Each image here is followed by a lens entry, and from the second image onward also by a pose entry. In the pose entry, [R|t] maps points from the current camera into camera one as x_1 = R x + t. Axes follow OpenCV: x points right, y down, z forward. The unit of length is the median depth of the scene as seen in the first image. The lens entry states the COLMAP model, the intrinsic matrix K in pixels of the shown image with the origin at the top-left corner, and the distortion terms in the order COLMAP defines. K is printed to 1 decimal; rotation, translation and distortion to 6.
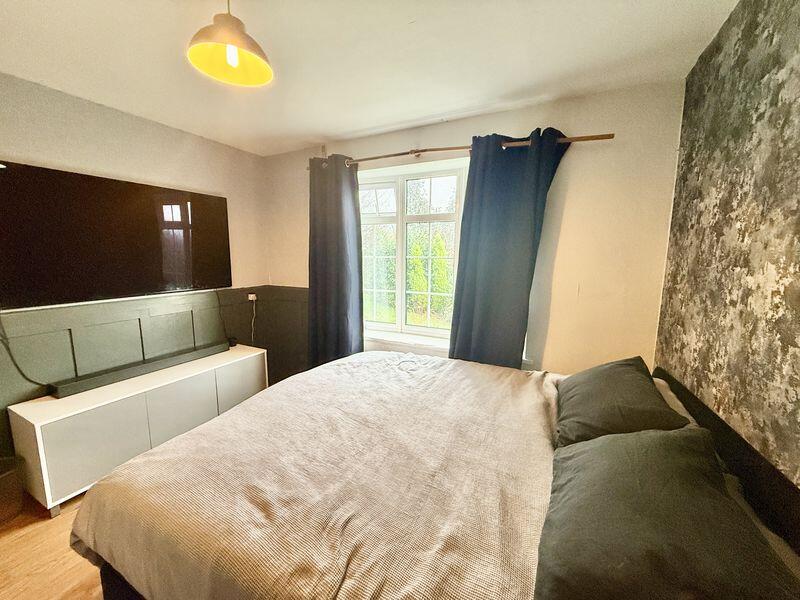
lens RADIAL K [[317.7, 0, 397.8], [0, 317.7, 298.3], [0, 0, 1]] dist [-0.001712, -0.000743]
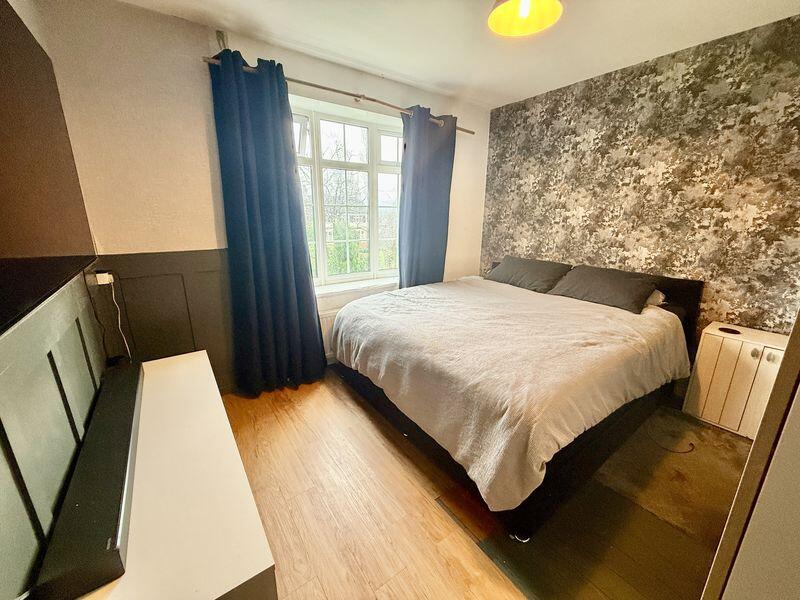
lens RADIAL K [[317.7, 0, 399.6], [0, 317.7, 298.1], [0, 0, 1]] dist [-0.001712, -0.000743]
pose [[0.456689, -0.233532, 0.858428, -0.949891], [0.114745, 0.972333, 0.203475, -0.030705], [-0.882196, 0.005575, 0.470850, 0.439173]]
